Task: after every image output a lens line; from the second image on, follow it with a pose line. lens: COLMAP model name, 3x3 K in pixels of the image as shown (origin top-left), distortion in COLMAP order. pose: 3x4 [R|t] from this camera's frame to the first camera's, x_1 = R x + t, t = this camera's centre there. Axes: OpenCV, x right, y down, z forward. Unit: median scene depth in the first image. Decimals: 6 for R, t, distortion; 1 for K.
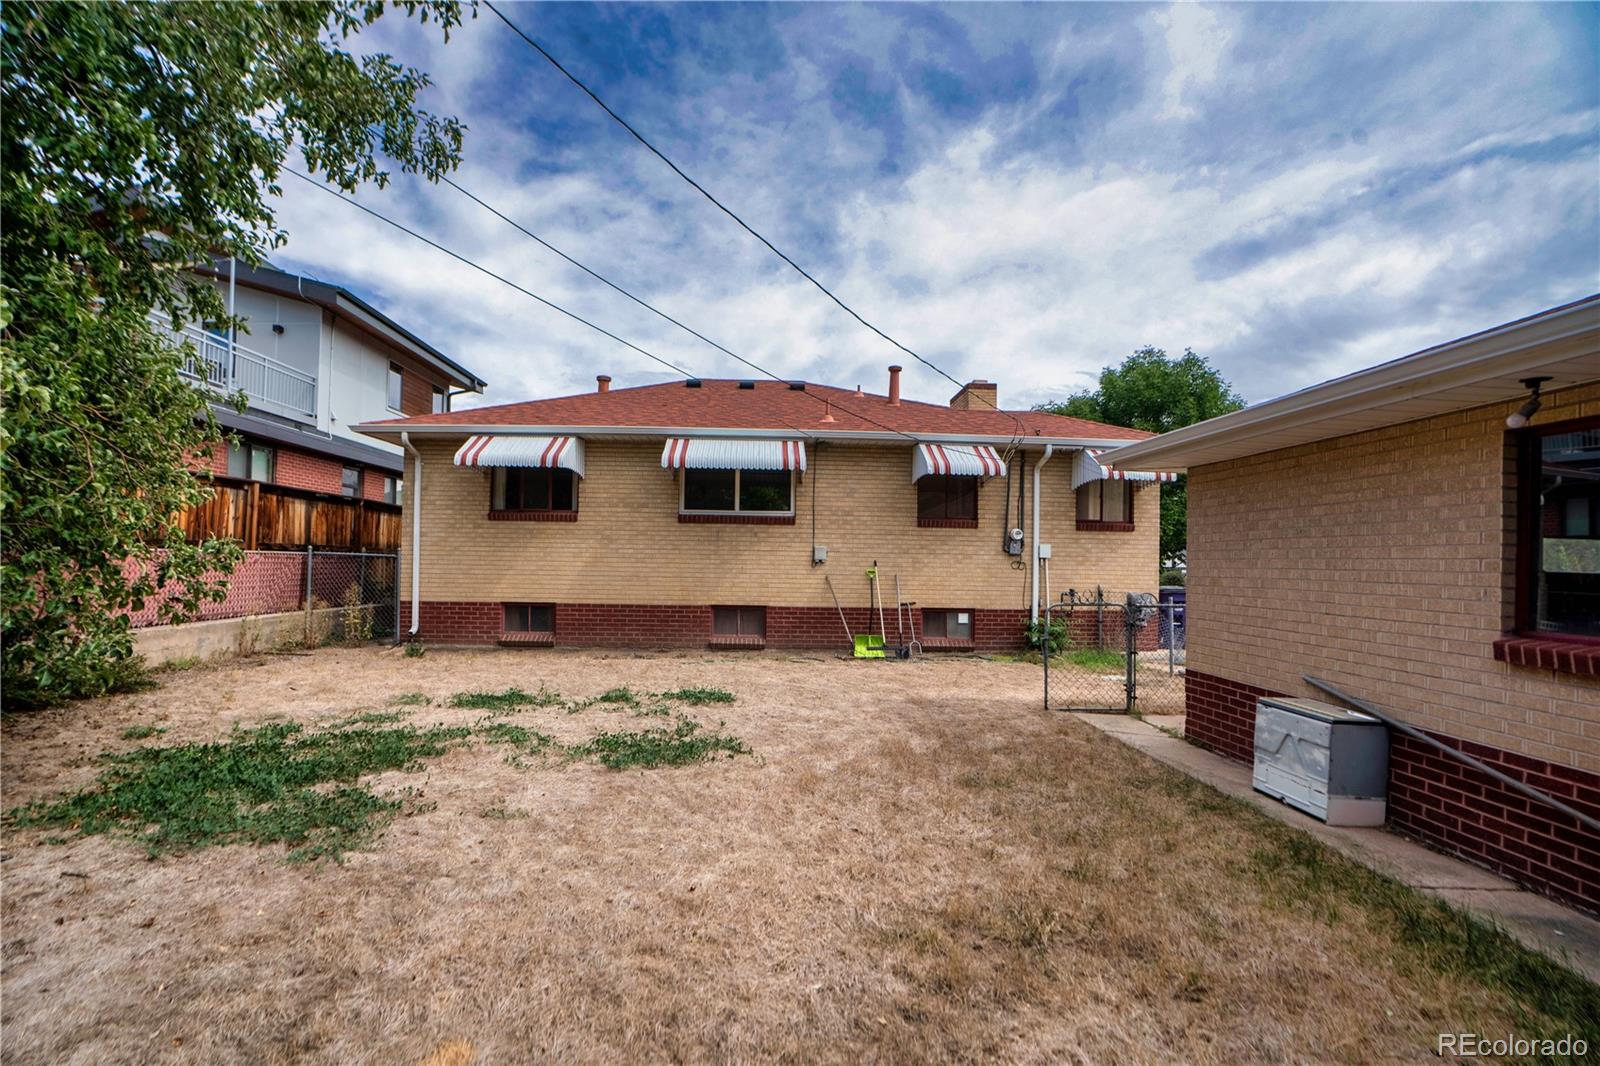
lens RADIAL K [[719.8, 0, 800.0], [0, 719.8, 533.0], [0, 0, 1]] dist [-0.059100, 0.030108]
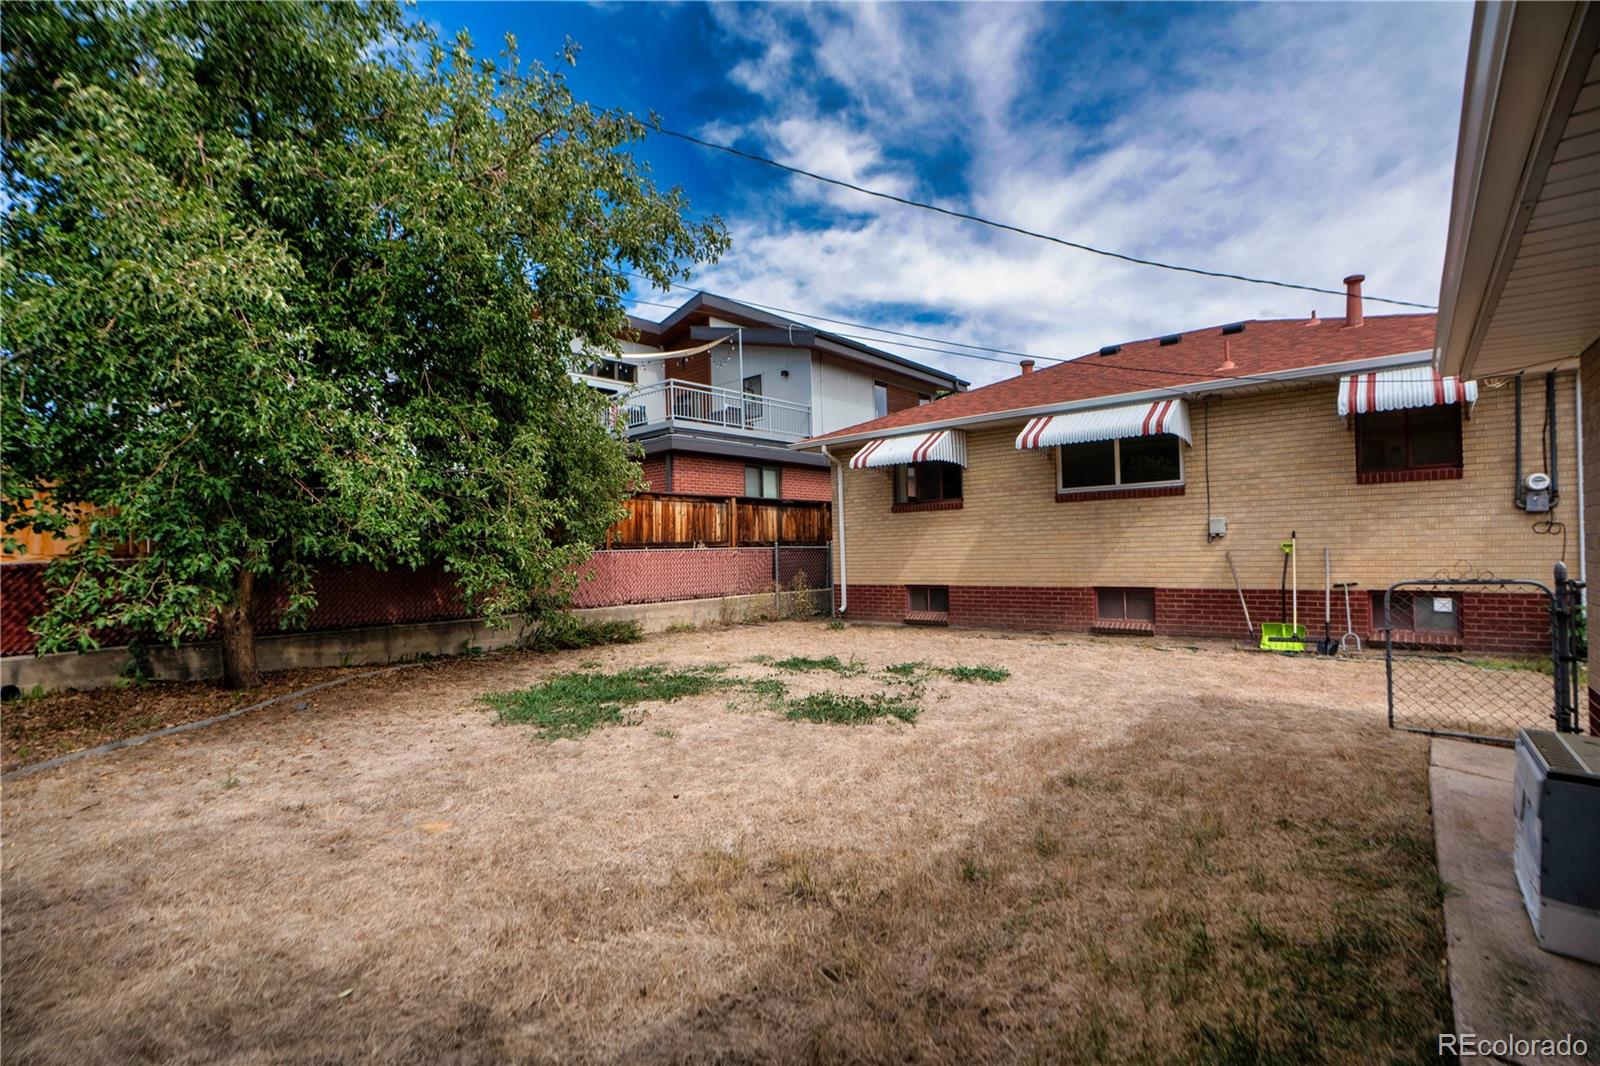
lens RADIAL K [[719.8, 0, 800.0], [0, 719.8, 533.0], [0, 0, 1]] dist [-0.059100, 0.030108]
pose [[0.744937, -0.048644, -0.665359, 0.219929], [0.062263, 0.998054, -0.003257, 0.008755], [0.664223, -0.039001, 0.746516, 0.046558]]
